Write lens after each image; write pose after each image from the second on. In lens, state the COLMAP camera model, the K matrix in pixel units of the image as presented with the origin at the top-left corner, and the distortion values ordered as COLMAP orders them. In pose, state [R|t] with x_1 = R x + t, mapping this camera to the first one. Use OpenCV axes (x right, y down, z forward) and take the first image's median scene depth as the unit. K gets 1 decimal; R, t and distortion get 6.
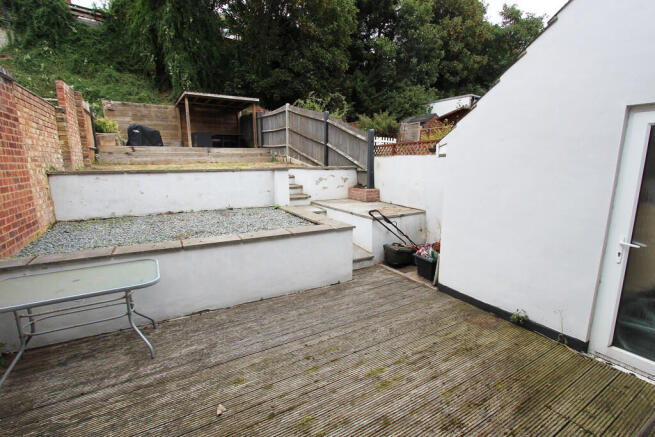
lens RADIAL K [[305.8, 0, 330.0], [0, 305.8, 218.7], [0, 0, 1]] dist [-0.013403, 0.002588]
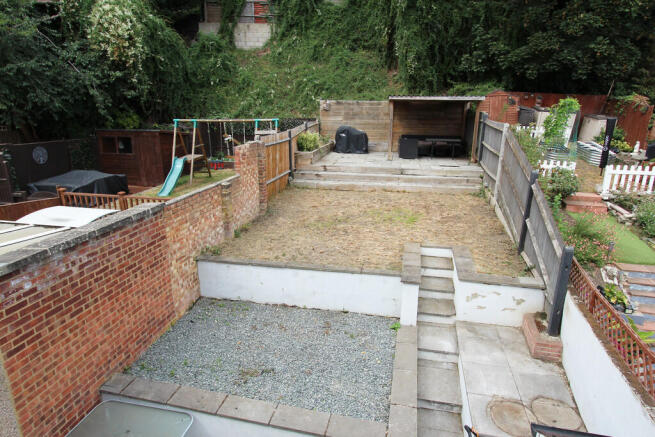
lens RADIAL K [[391.6, 0, 329.5], [0, 391.6, 216.2], [0, 0, 1]] dist [-0.009404, 0.006328]
pose [[0.748969, 0.191737, -0.634257, 0.114971], [-0.133307, 0.981248, 0.139216, -0.177151], [0.649056, -0.019718, 0.760485, 0.055143]]
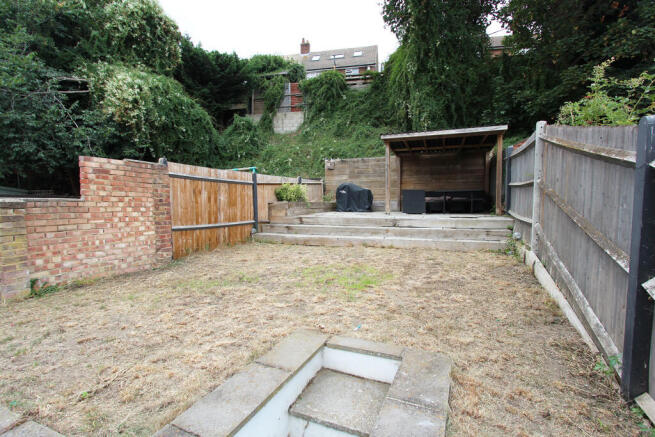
lens RADIAL K [[305.8, 0, 329.3], [0, 305.8, 216.8], [0, 0, 1]] dist [-0.013403, 0.002588]
pose [[0.597815, 0.036911, -0.800784, 0.012627], [-0.145844, 0.987276, -0.063371, -0.138903], [0.788256, 0.154673, 0.595591, 0.413339]]
